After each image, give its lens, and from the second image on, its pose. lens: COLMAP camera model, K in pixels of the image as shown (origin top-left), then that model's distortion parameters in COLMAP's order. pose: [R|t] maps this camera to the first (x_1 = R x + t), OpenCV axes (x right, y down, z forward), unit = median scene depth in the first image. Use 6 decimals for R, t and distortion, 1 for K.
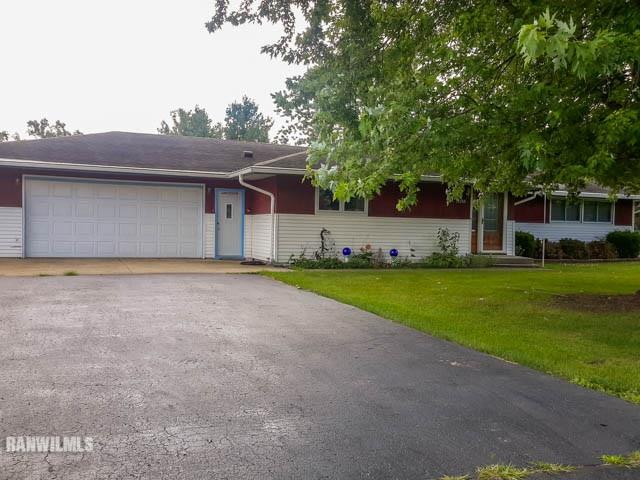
lens RADIAL K [[594.1, 0, 311.5], [0, 594.1, 243.8], [0, 0, 1]] dist [0.123576, -0.302882]
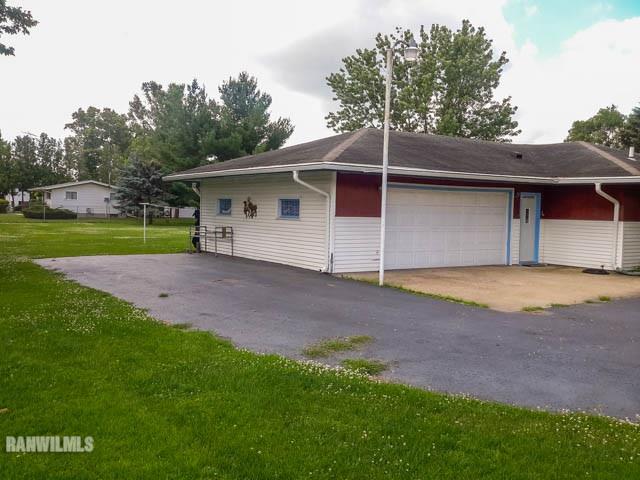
lens RADIAL K [[594.1, 0, 311.5], [0, 594.1, 243.8], [0, 0, 1]] dist [0.123576, -0.302882]
pose [[0.977514, -0.012765, 0.210482, -0.698787], [0.003907, 0.999091, 0.042447, -0.052587], [-0.210833, -0.040670, 0.976676, 0.117268]]
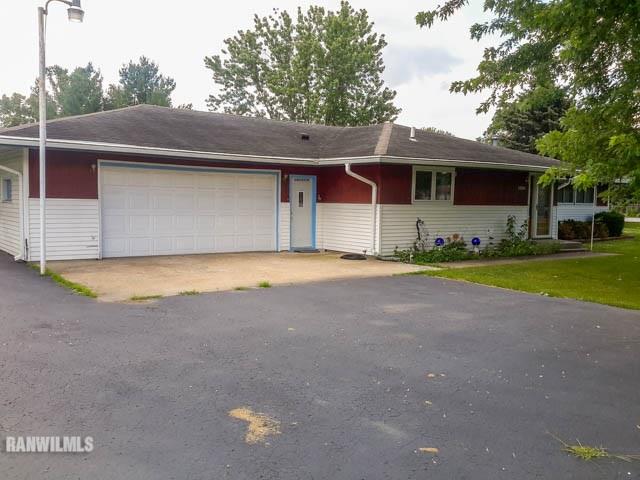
lens RADIAL K [[594.1, 0, 311.5], [0, 594.1, 243.8], [0, 0, 1]] dist [0.123576, -0.302882]
pose [[0.964695, -0.023950, 0.262277, -0.372358], [0.008809, 0.998234, 0.058754, -0.040290], [-0.263221, -0.054370, 0.963202, 0.101440]]
